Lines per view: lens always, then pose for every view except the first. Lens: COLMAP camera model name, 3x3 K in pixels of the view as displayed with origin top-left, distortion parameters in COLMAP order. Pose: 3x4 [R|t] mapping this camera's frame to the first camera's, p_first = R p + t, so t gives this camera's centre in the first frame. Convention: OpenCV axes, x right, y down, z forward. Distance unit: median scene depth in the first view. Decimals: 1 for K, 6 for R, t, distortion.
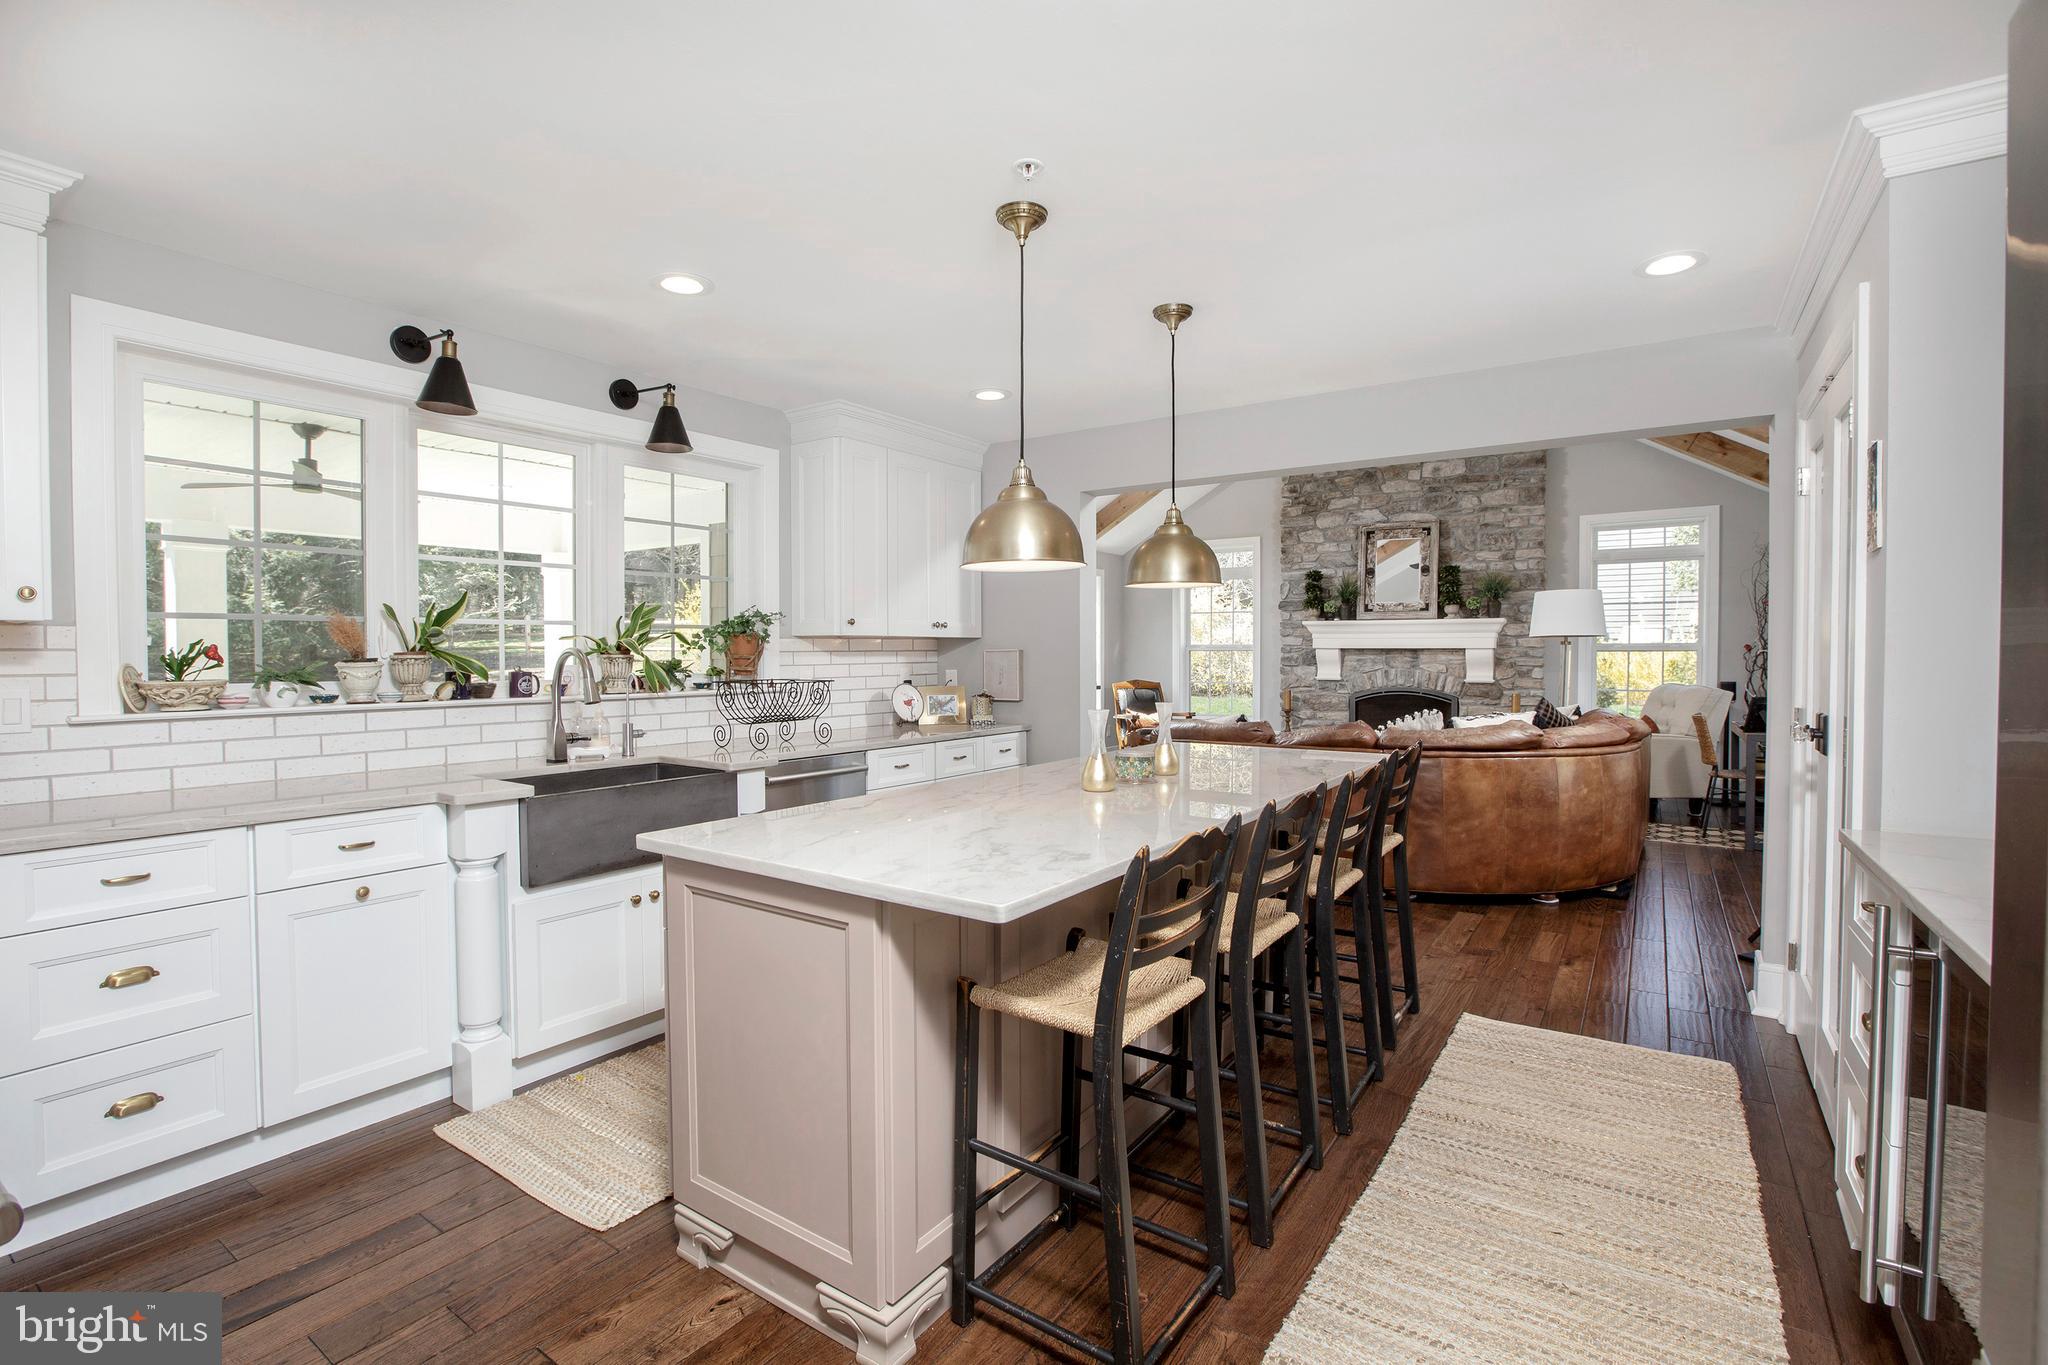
lens RADIAL K [[937.2, 0, 1015.1], [0, 937.2, 677.7], [0, 0, 1]] dist [-0.055308, 0.018638]
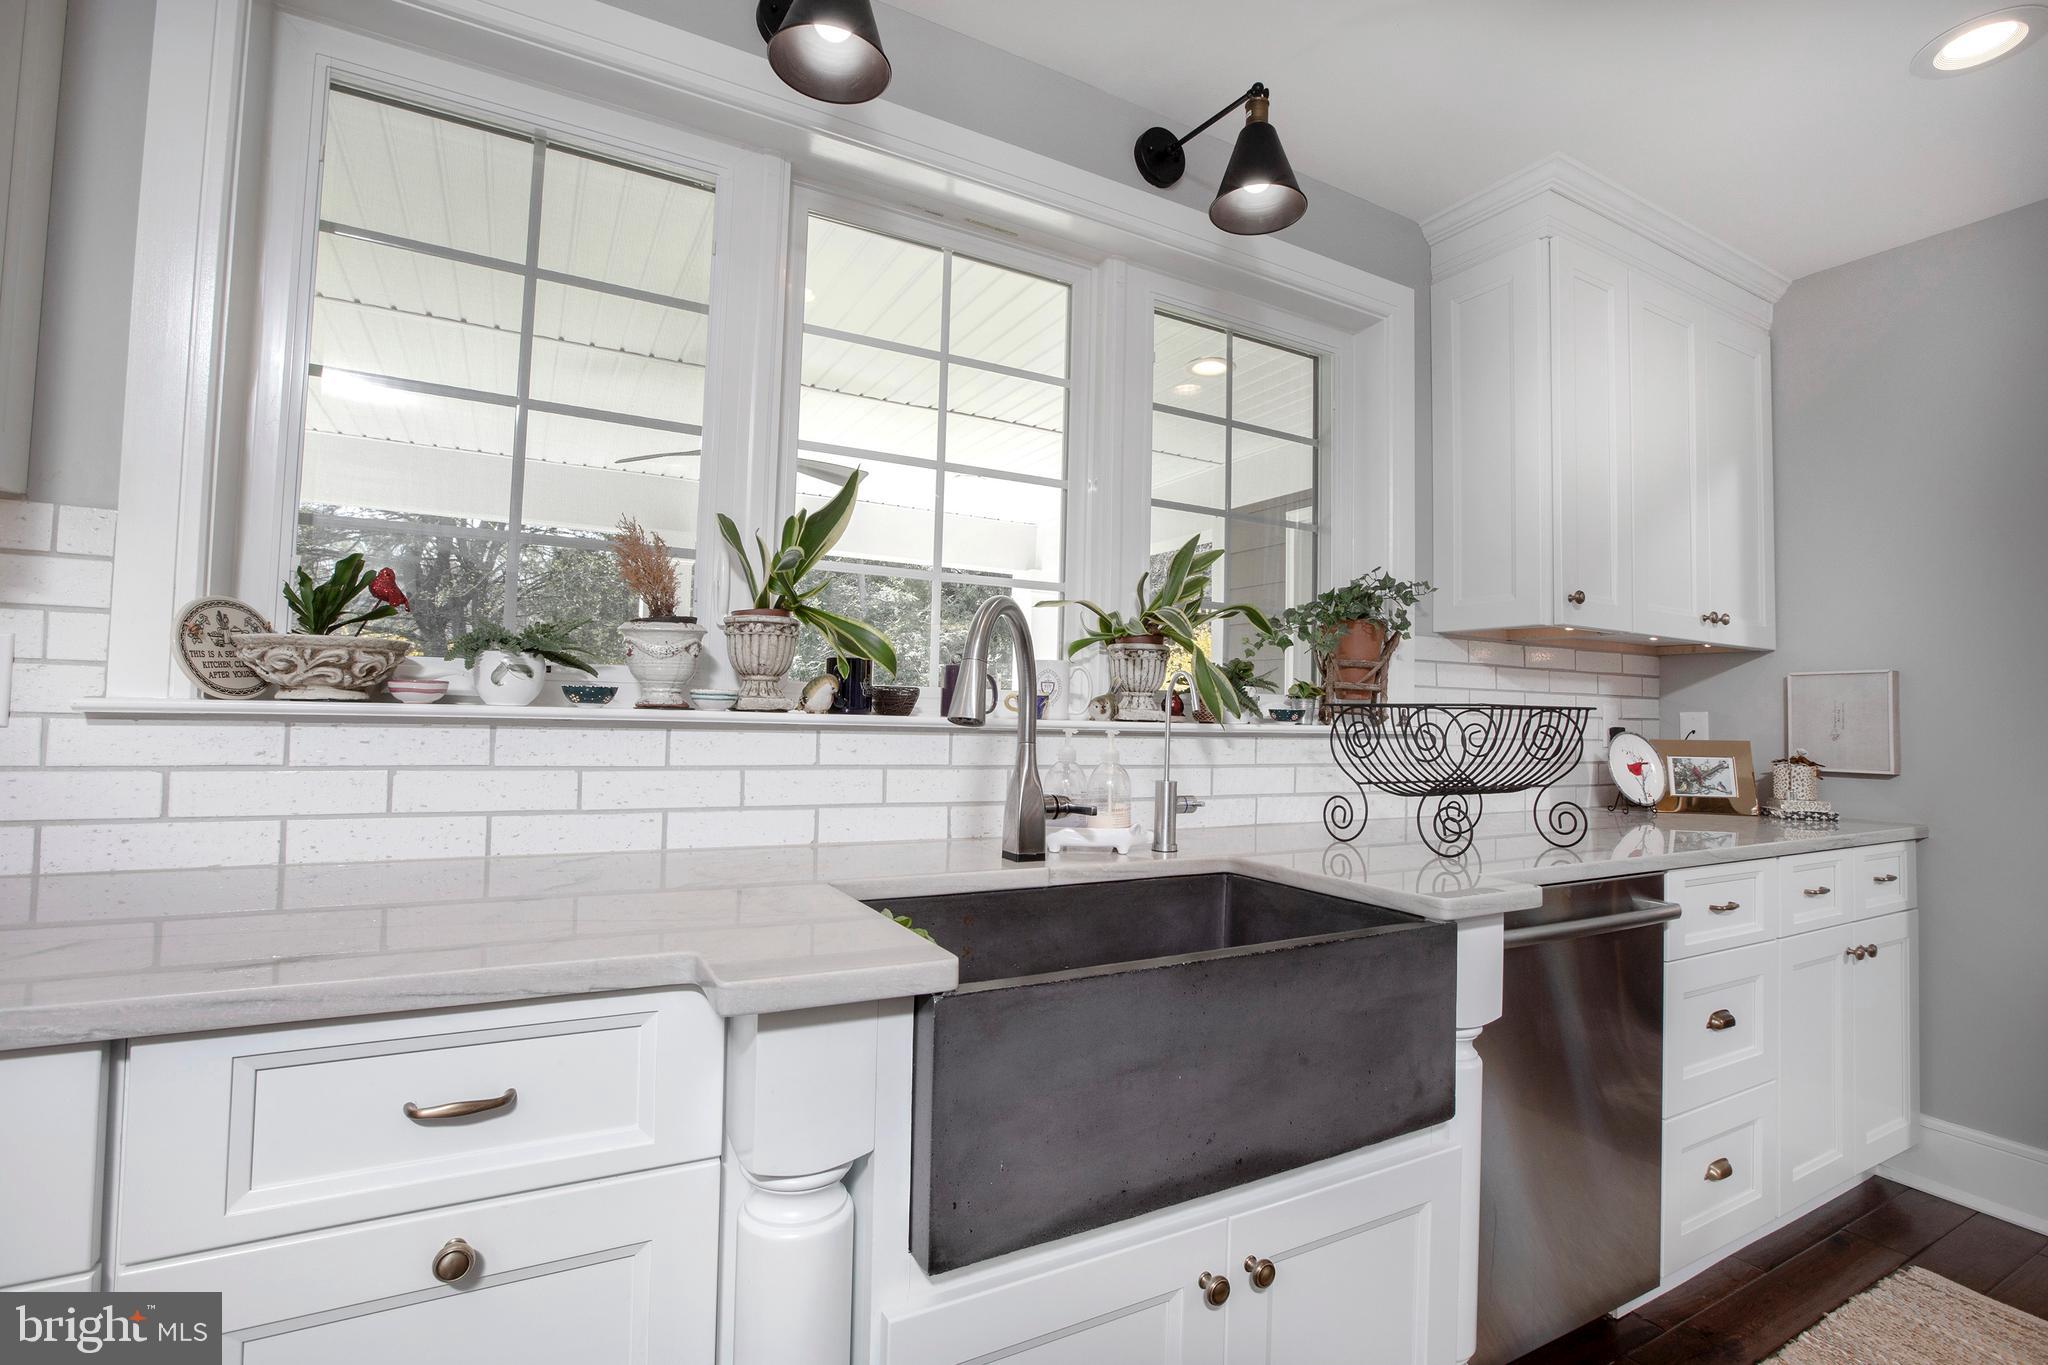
lens RADIAL K [[937.2, 0, 1015.1], [0, 937.2, 677.7], [0, 0, 1]] dist [-0.055308, 0.018638]
pose [[0.891913, 0.005388, -0.452175, -0.283166], [-0.038014, 0.997283, -0.063099, 0.031266], [0.450607, 0.073468, 0.889694, 0.565636]]
